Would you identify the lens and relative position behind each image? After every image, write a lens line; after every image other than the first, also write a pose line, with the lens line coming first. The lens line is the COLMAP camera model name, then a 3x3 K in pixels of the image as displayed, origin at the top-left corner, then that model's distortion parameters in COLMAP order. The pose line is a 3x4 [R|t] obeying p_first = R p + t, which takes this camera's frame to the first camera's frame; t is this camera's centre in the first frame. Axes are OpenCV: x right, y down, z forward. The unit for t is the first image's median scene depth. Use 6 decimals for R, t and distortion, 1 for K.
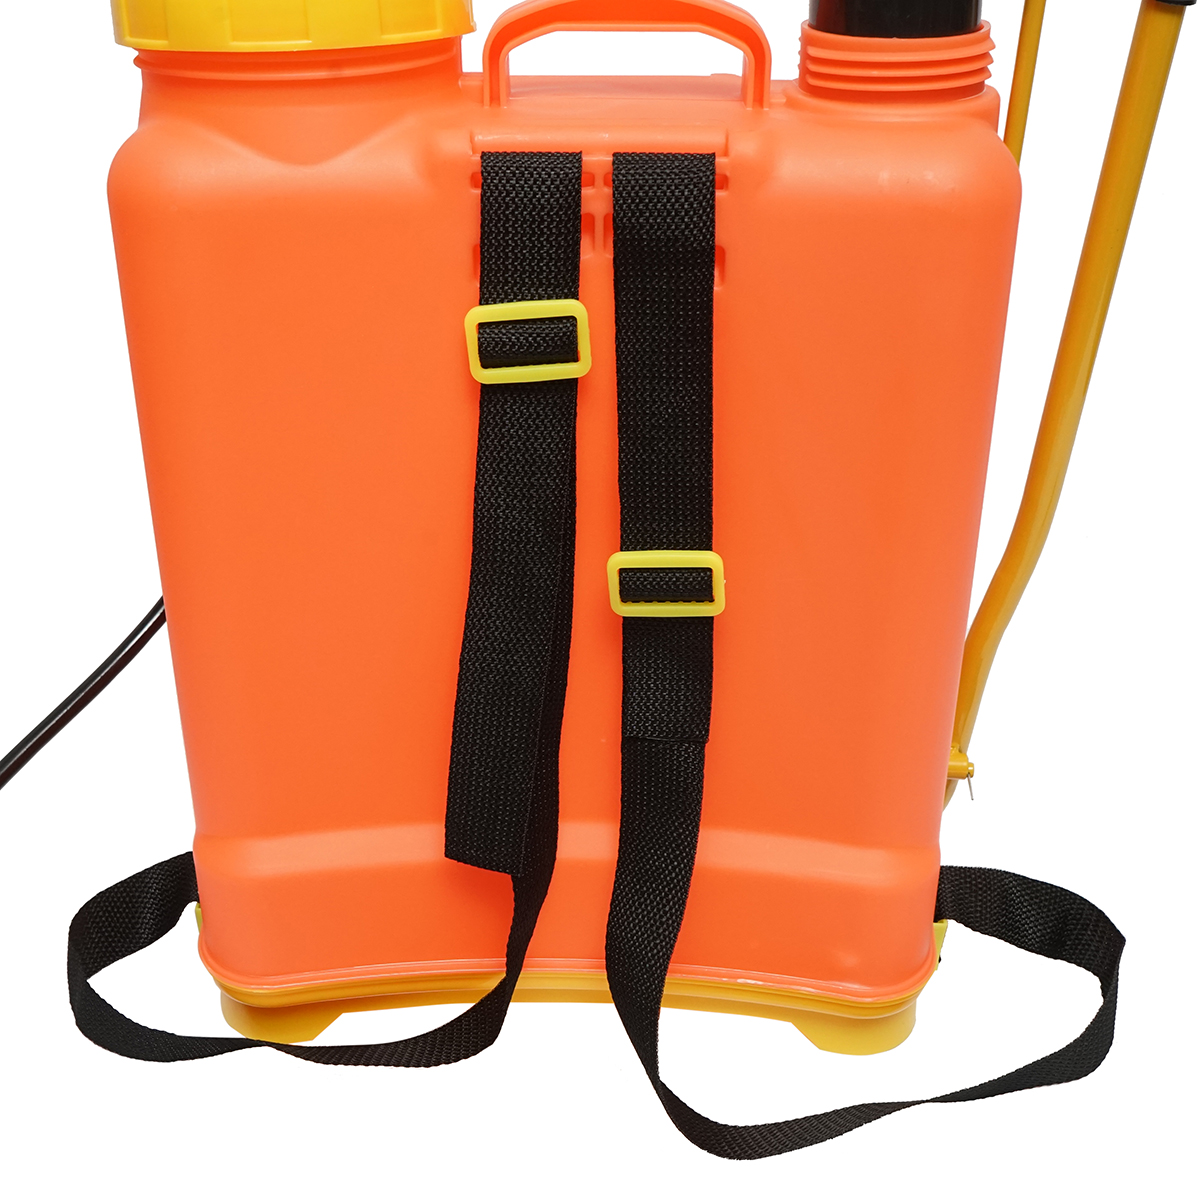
lens RADIAL K [[1737.6, 0, 600.0], [0, 1737.6, 600.0], [0, 0, 1]] dist [0.020639, -0.084786]
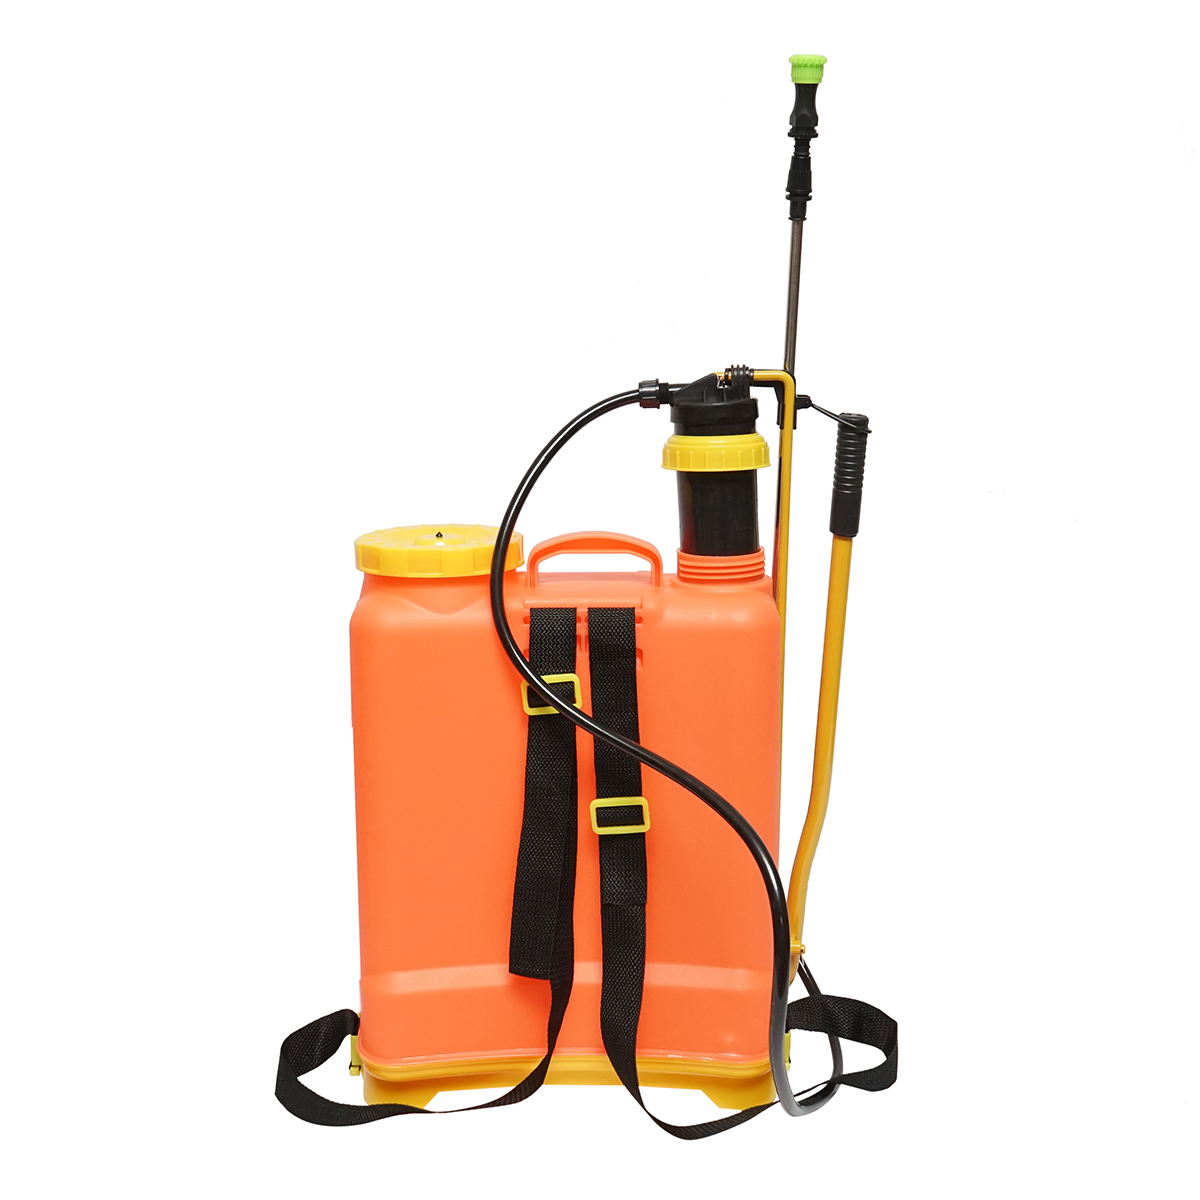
lens RADIAL K [[1737.6, 0, 600.0], [0, 1737.6, 600.0], [0, 0, 1]] dist [0.020639, -0.084786]
pose [[0.999514, -0.010121, -0.029491, 0.082201], [0.002355, 0.967648, -0.252291, 0.277394], [0.031090, 0.252099, 0.967202, -1.085920]]
